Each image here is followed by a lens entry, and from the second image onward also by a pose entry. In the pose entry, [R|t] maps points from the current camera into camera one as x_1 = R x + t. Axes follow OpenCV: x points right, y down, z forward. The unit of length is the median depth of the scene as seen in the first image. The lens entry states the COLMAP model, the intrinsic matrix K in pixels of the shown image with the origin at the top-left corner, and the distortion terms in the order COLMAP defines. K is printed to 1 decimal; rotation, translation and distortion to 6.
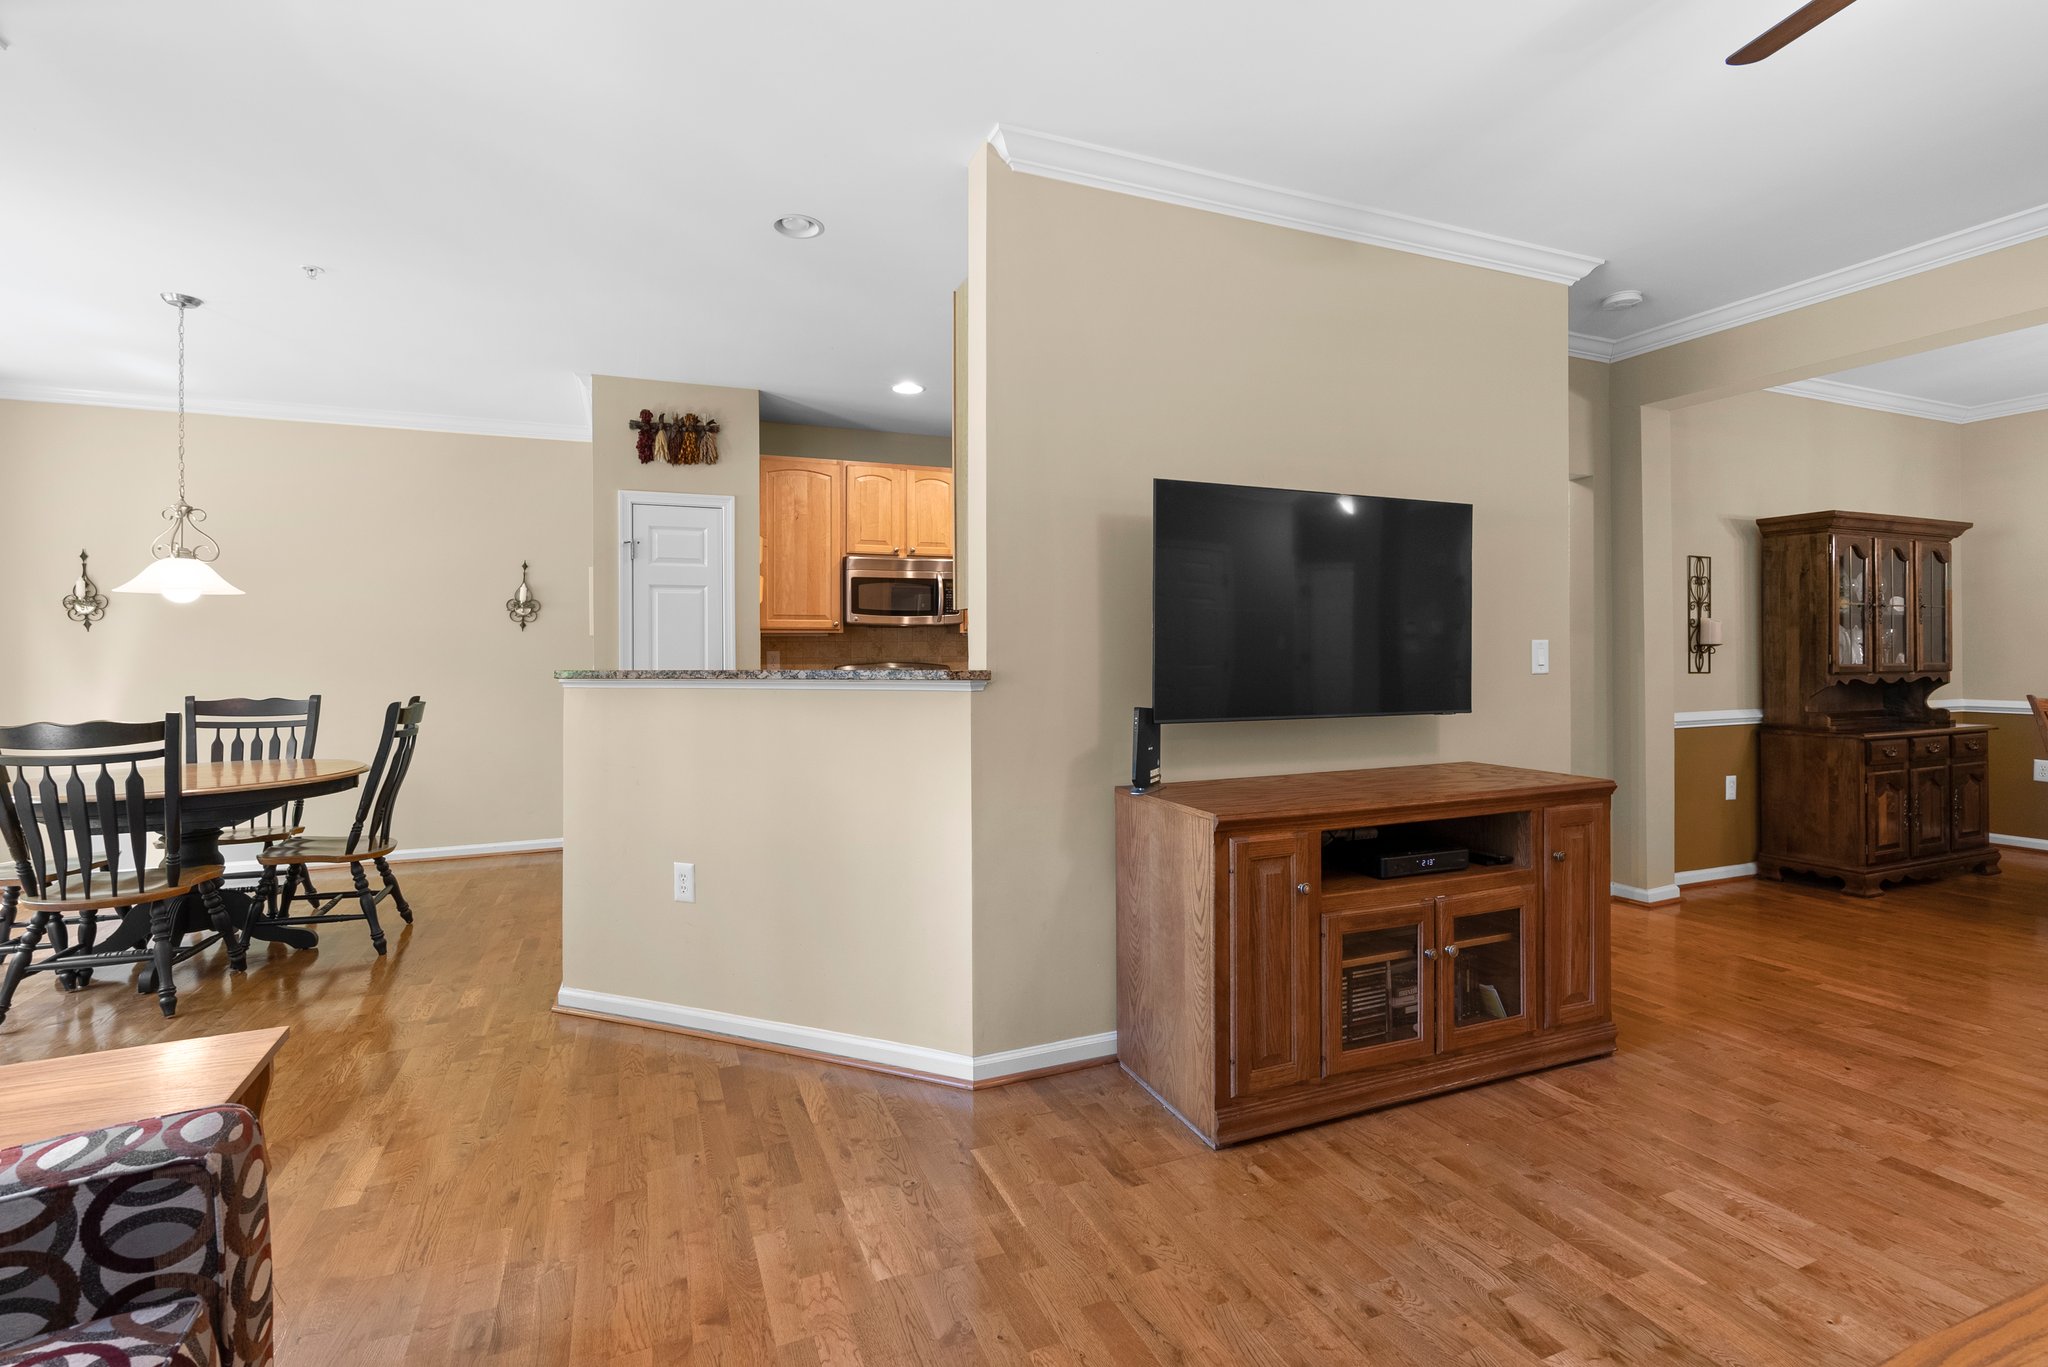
lens RADIAL K [[937.9, 0, 1021.9], [0, 937.9, 653.7], [0, 0, 1]] dist [-0.006535, 0.002493]
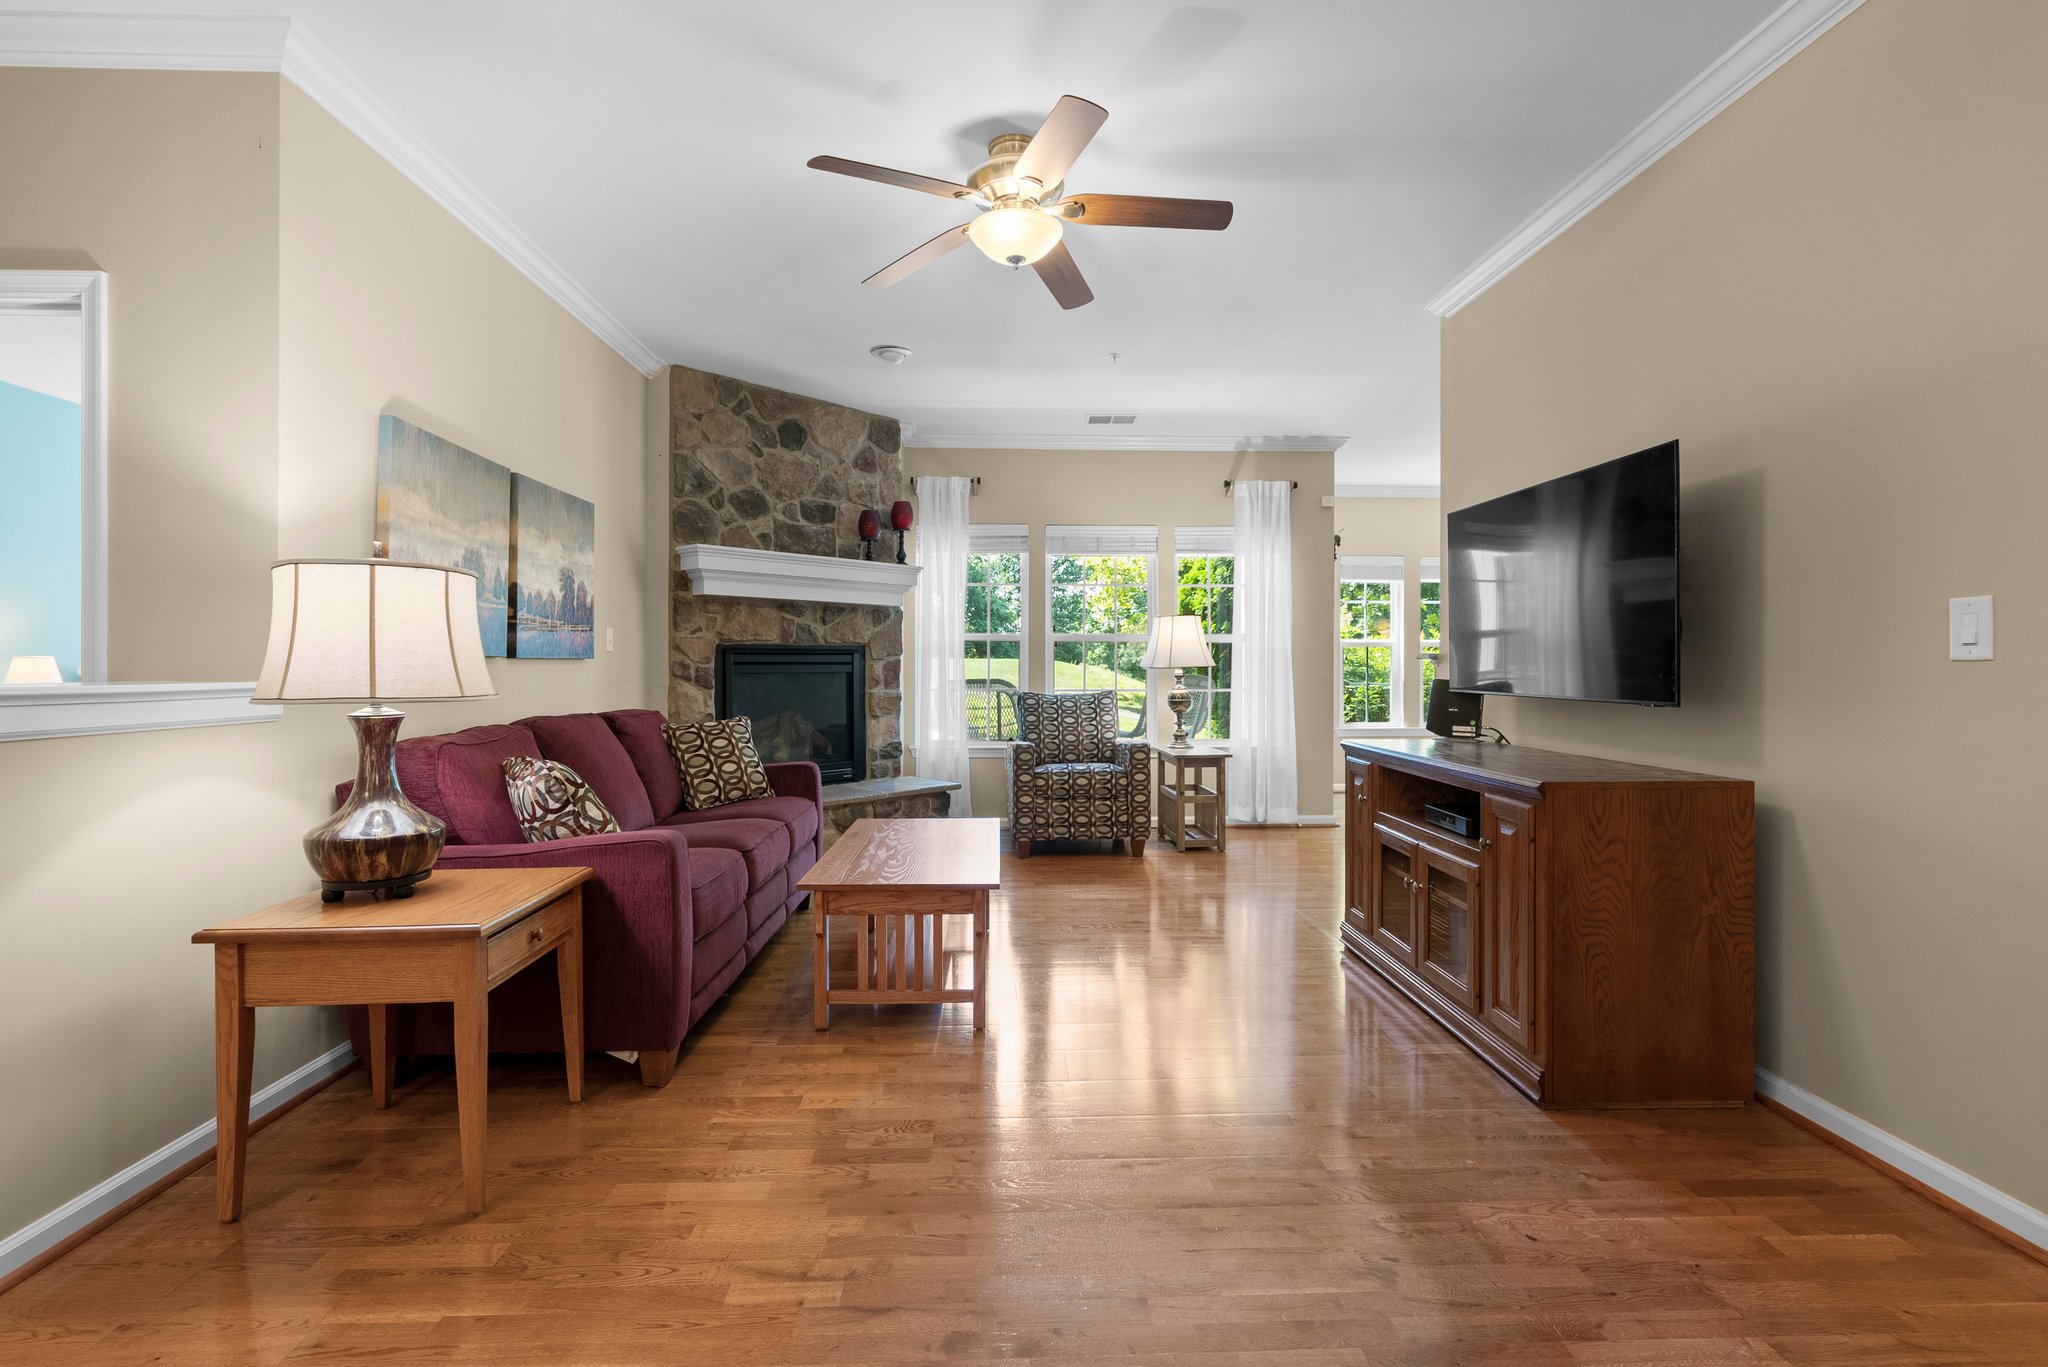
lens RADIAL K [[937.9, 0, 1024.3], [0, 937.9, 670.8], [0, 0, 1]] dist [-0.006535, 0.002493]
pose [[-0.347386, 0.012693, -0.937636, 0.912019], [0.005005, 0.999919, 0.011682, 0.013867], [0.937709, -0.000635, -0.347422, 0.496428]]
